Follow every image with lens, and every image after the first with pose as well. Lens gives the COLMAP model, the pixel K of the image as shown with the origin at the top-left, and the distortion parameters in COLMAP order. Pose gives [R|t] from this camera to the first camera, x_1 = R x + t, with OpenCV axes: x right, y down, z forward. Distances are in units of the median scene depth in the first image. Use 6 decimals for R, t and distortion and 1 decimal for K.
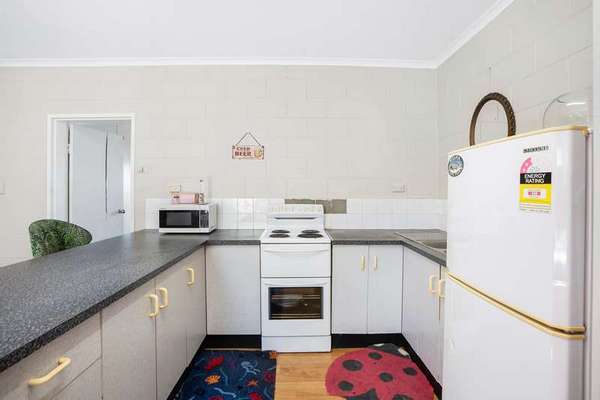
lens RADIAL K [[284.4, 0, 298.6], [0, 284.4, 194.4], [0, 0, 1]] dist [-0.054195, 0.023344]
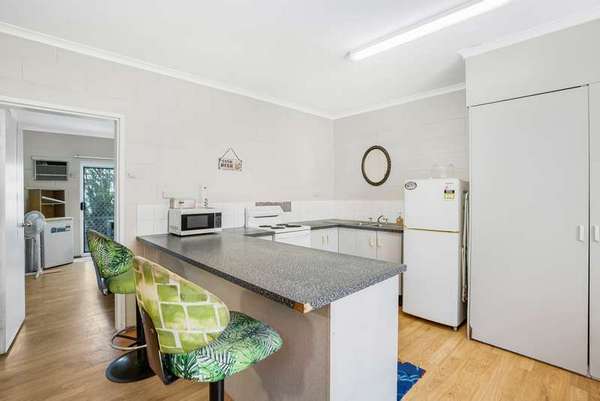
lens RADIAL K [[284.4, 0, 298.6], [0, 284.4, 194.9], [0, 0, 1]] dist [-0.054195, 0.023344]
pose [[0.750651, -0.005420, 0.660677, -0.763693], [0.014559, 0.999859, -0.008339, -0.004390], [-0.660539, 0.015879, 0.750624, -0.102803]]
